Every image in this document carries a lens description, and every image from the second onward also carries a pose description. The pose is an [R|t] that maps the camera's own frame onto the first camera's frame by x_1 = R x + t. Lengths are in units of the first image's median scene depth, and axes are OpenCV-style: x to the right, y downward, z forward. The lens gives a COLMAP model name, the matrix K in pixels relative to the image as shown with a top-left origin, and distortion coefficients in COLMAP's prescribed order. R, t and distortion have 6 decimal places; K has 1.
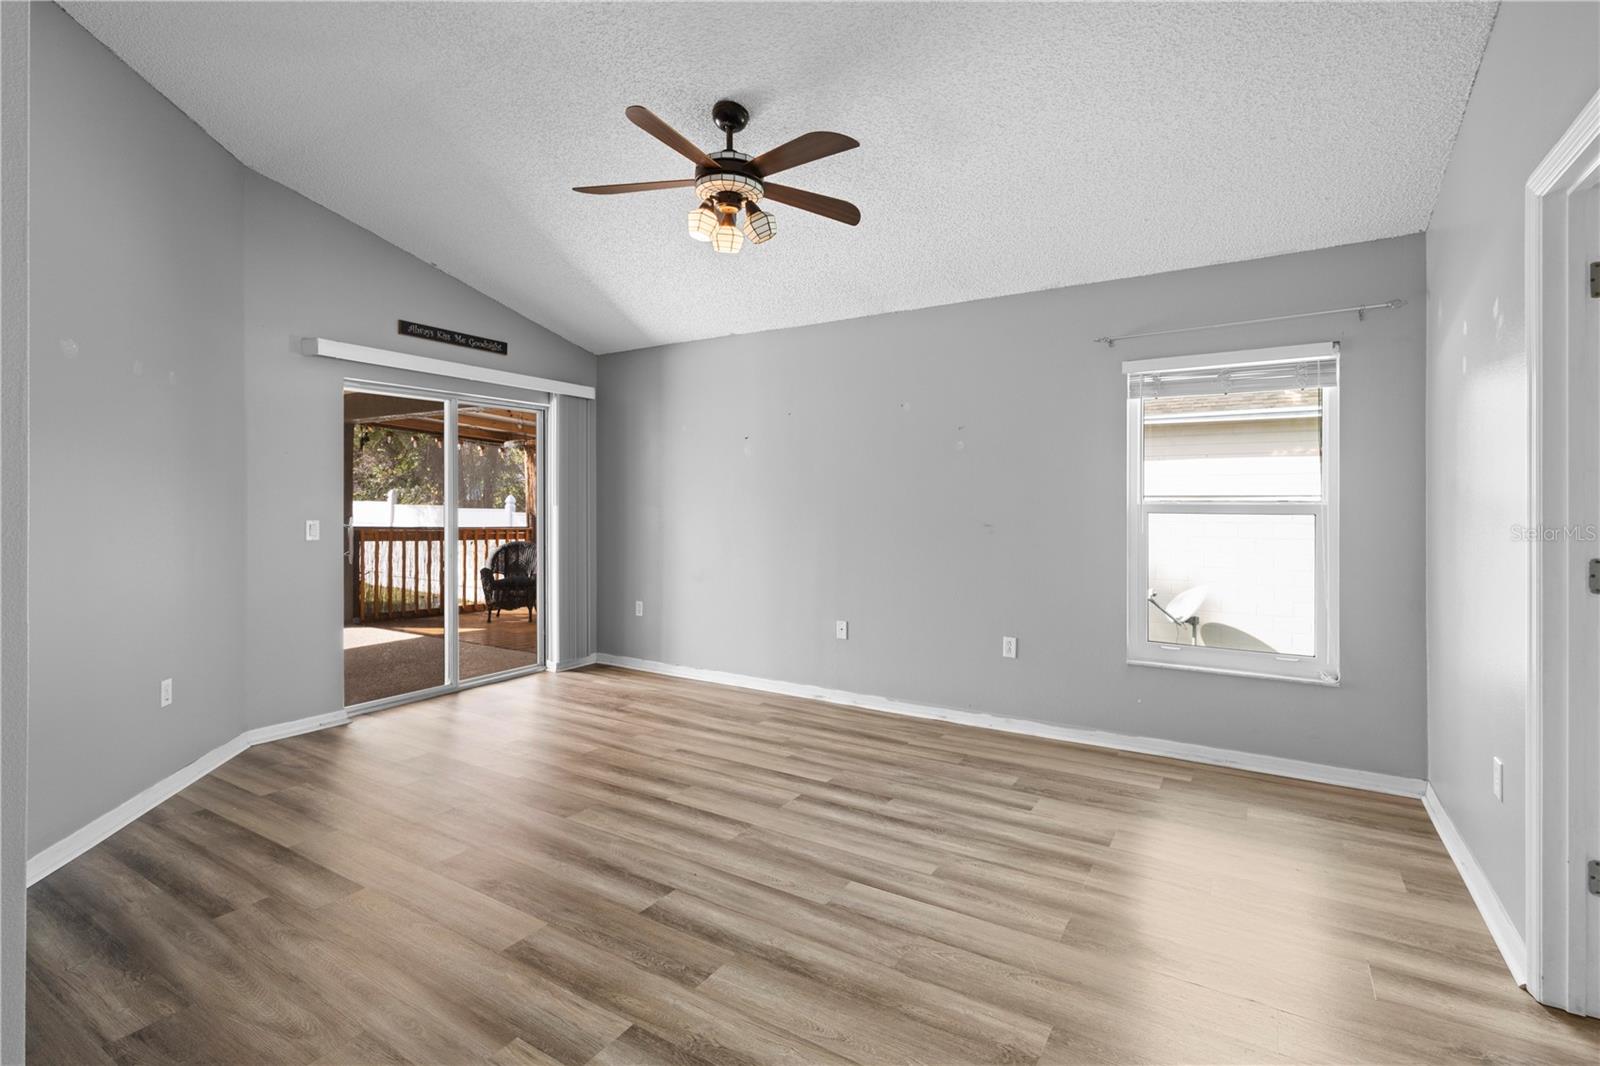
lens RADIAL K [[712.0, 0, 787.5], [0, 712.0, 503.0], [0, 0, 1]] dist [0.006739, -0.004569]
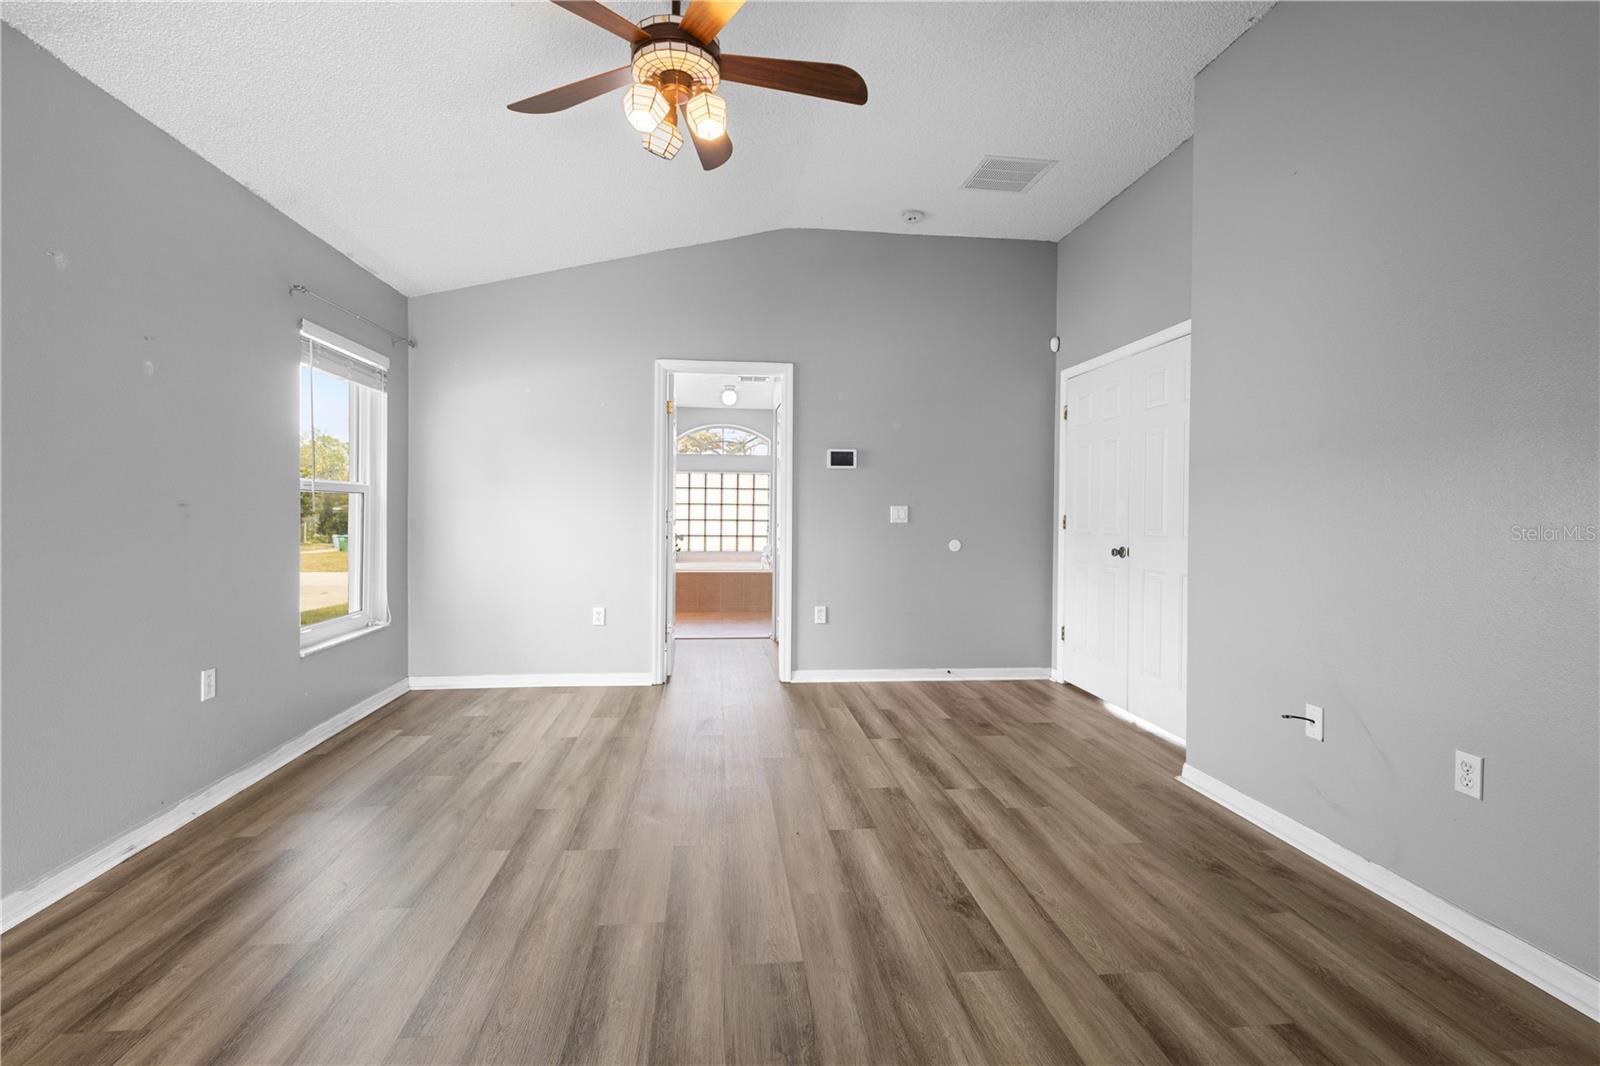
lens RADIAL K [[712.0, 0, 787.5], [0, 712.0, 503.0], [0, 0, 1]] dist [0.006739, -0.004569]
pose [[-0.597435, -0.000380, 0.801917, -0.705643], [-0.011934, 0.999893, -0.008417, 0.036773], [-0.801829, -0.014599, -0.597376, 1.215093]]
